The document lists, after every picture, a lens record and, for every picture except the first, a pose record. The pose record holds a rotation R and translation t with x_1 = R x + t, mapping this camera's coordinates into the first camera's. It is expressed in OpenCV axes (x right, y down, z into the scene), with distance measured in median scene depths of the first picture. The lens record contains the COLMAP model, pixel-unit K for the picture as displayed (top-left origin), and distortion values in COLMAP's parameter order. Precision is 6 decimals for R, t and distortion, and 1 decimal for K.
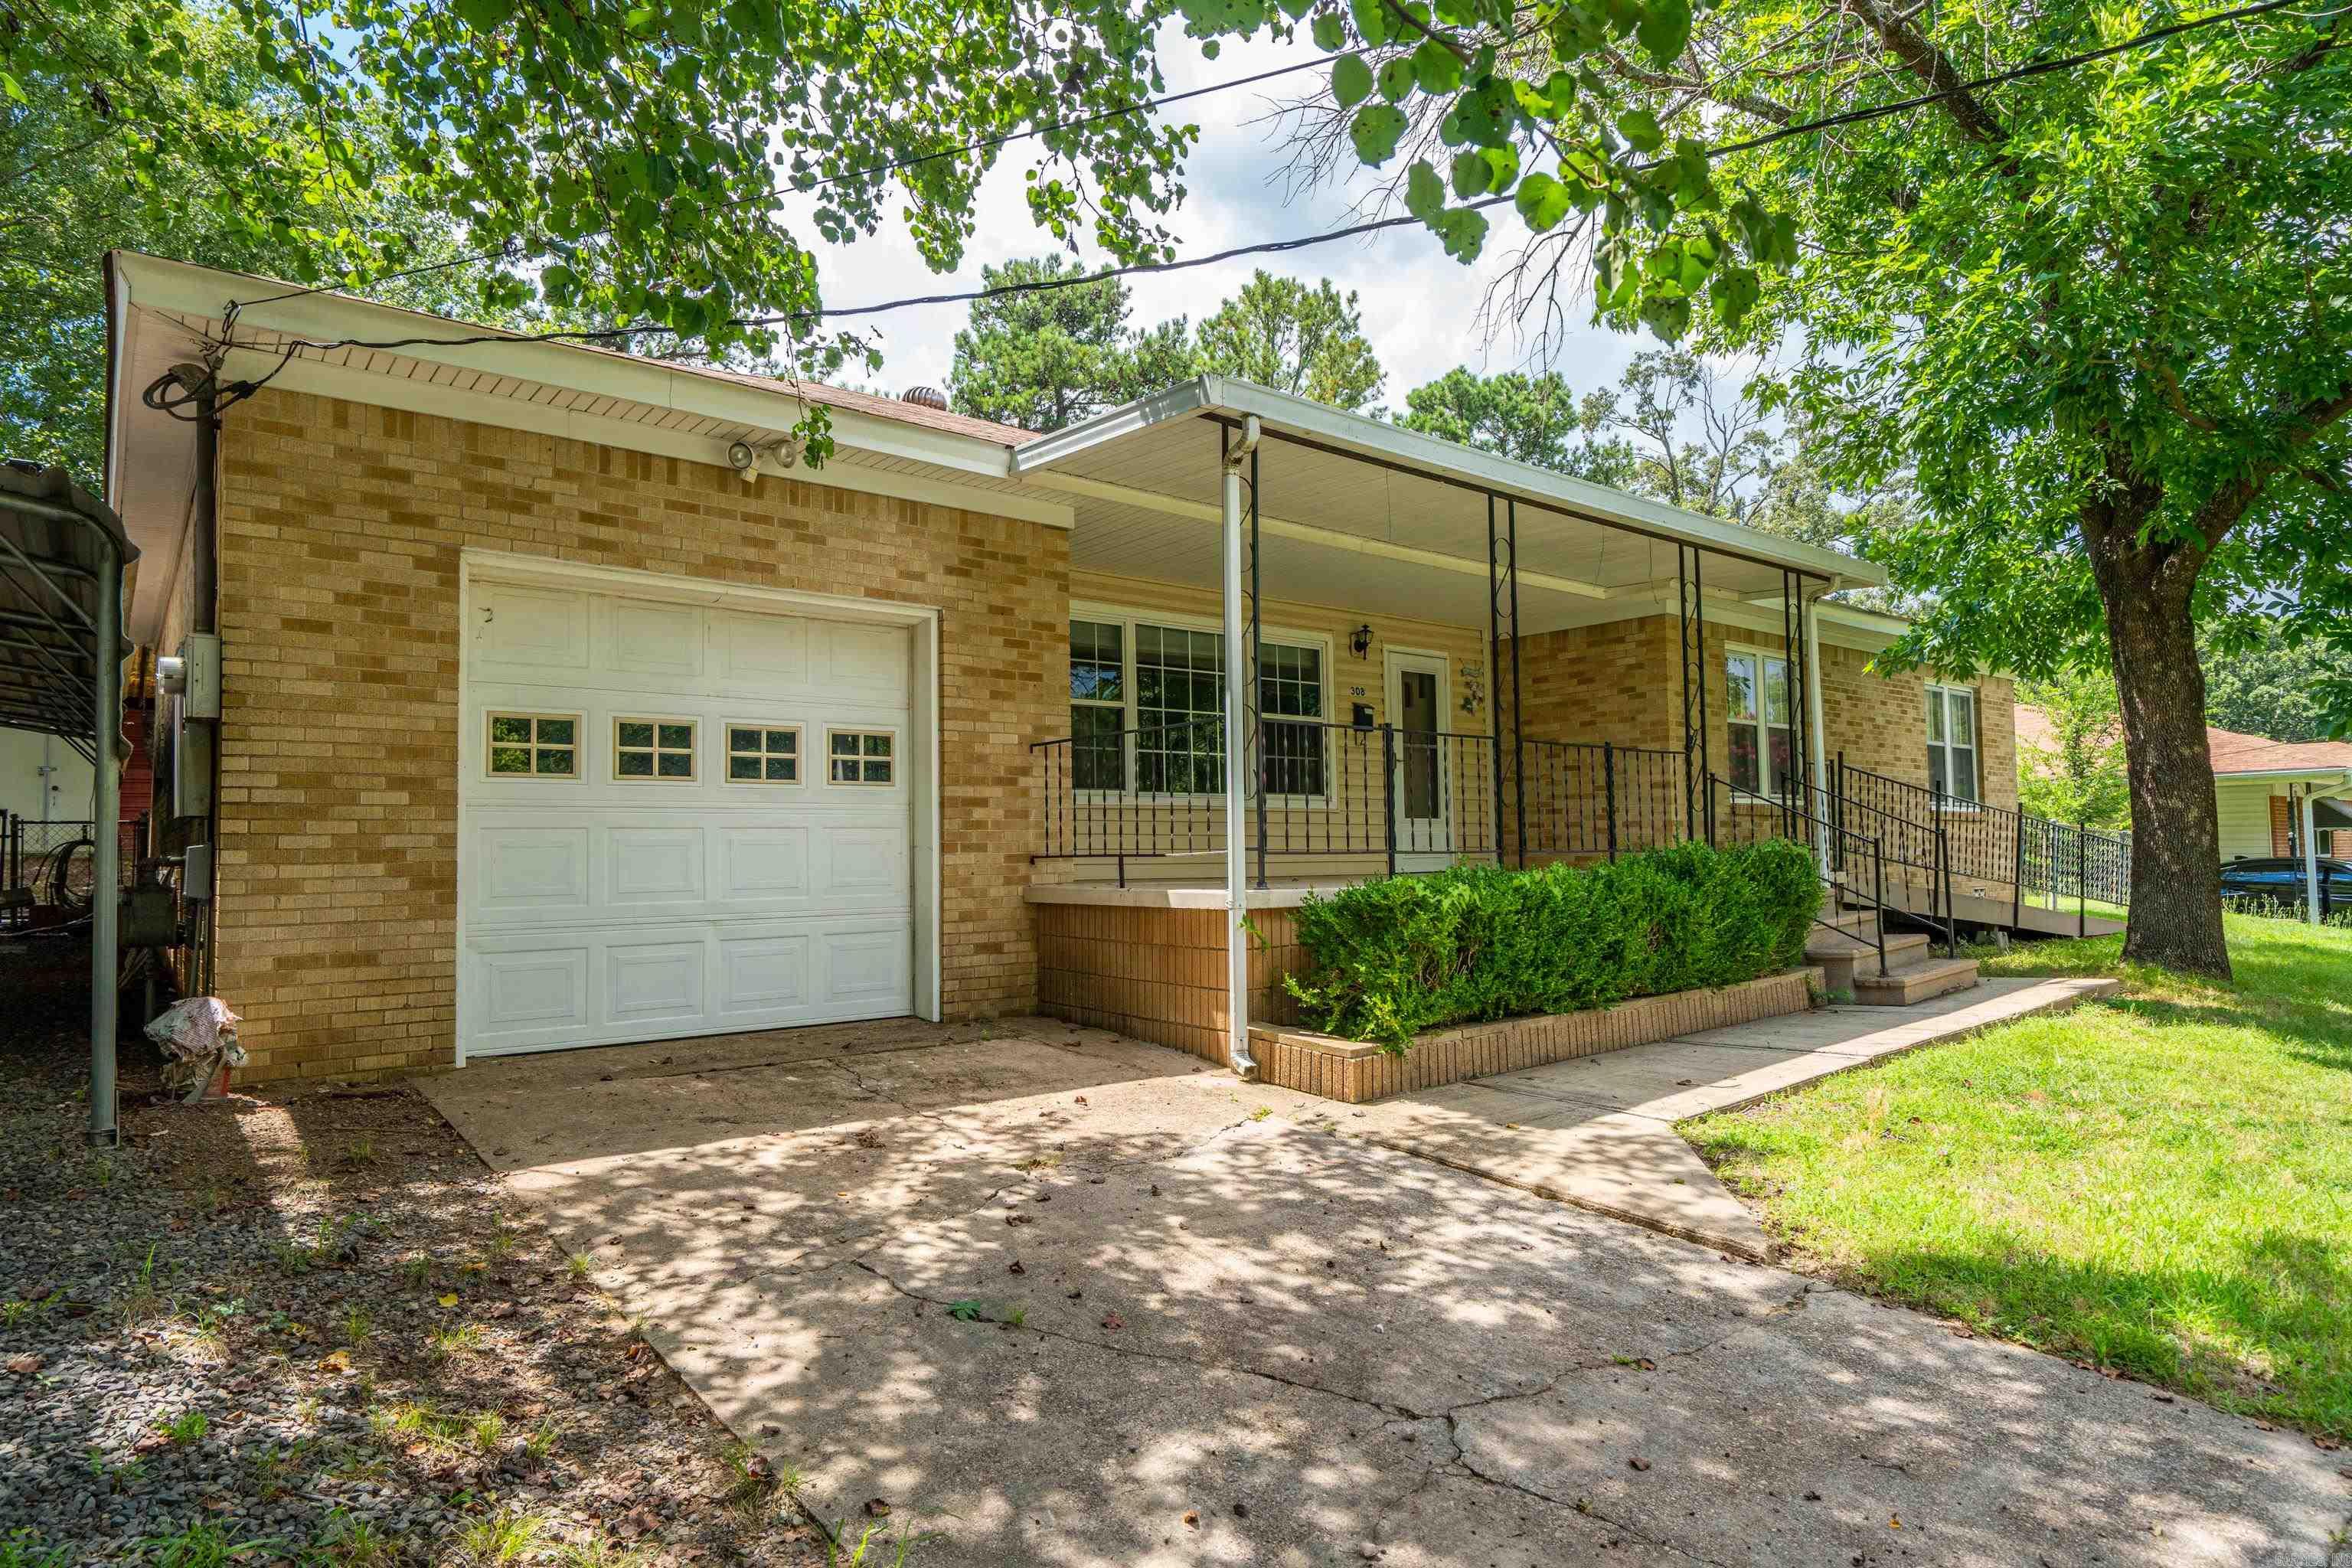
lens RADIAL K [[1323.6, 0, 1167.7], [0, 1323.6, 769.0], [0, 0, 1]] dist [0.003181, 0.001924]
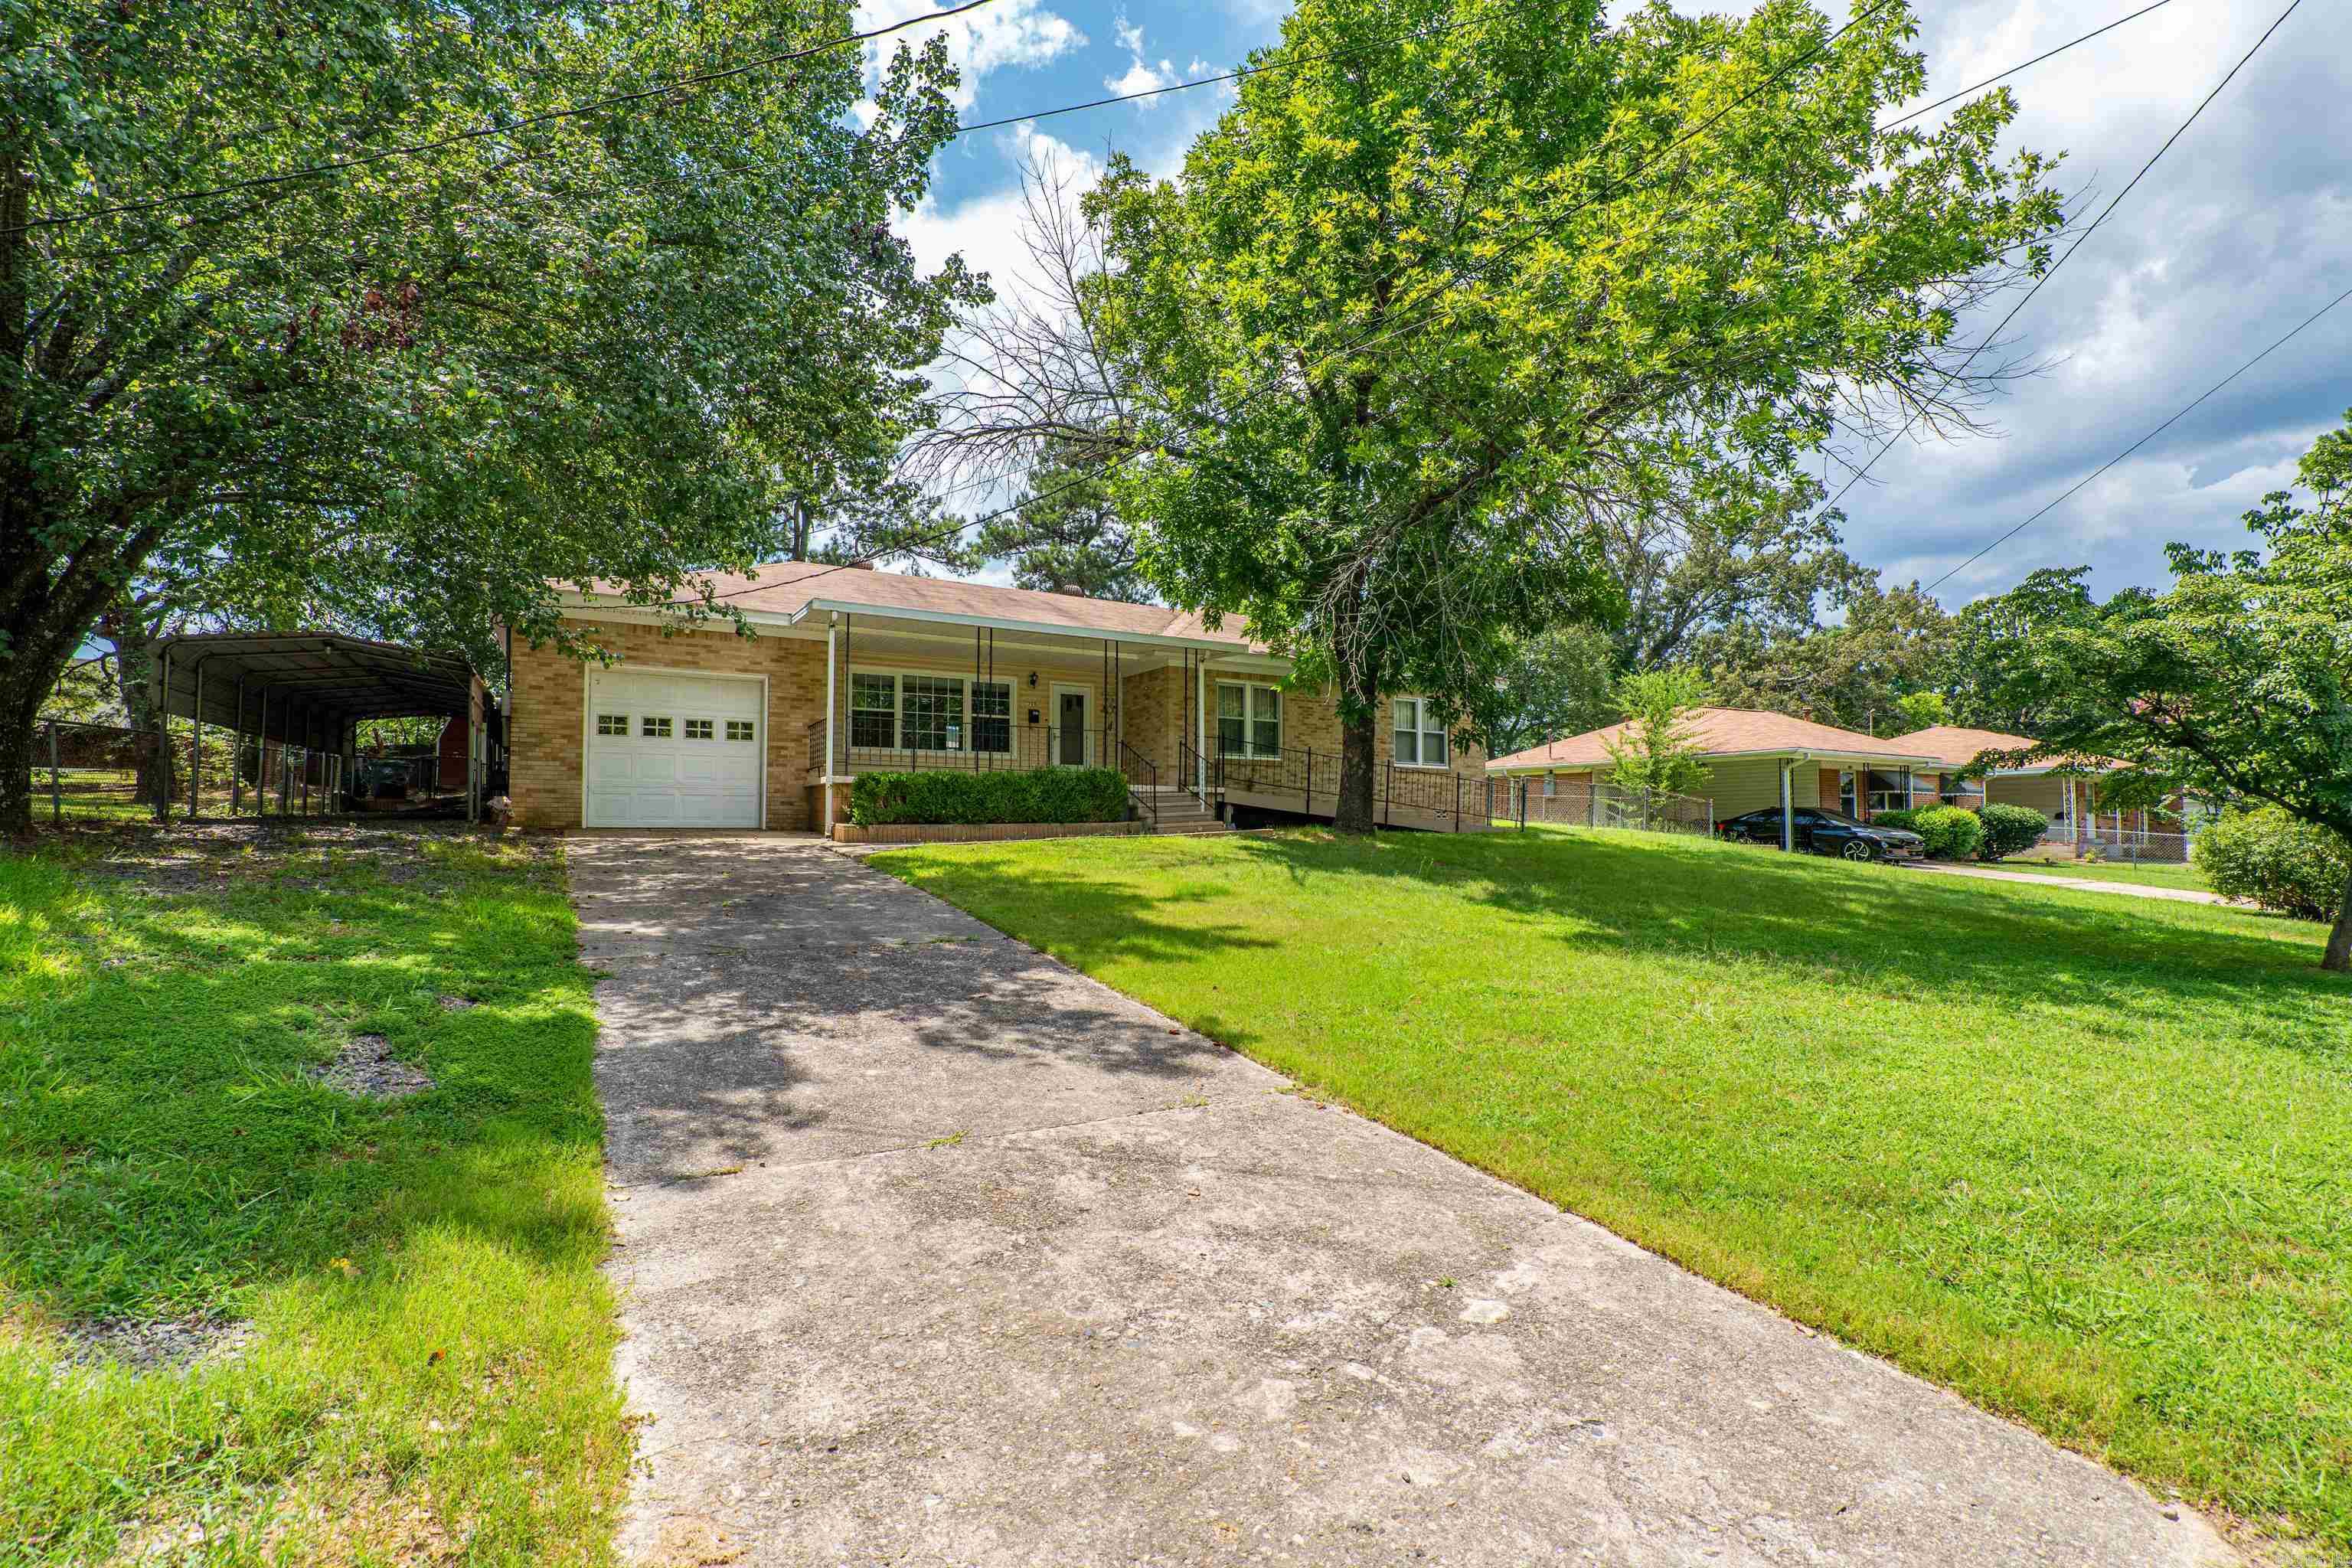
lens RADIAL K [[1060.4, 0, 1179.0], [0, 1060.4, 772.9], [0, 0, 1]] dist [-0.007597, 0.002899]
pose [[0.987320, 0.008275, -0.158529, 1.193693], [-0.006011, 0.999873, 0.014752, 0.048001], [0.158631, -0.013612, 0.987244, -1.186385]]
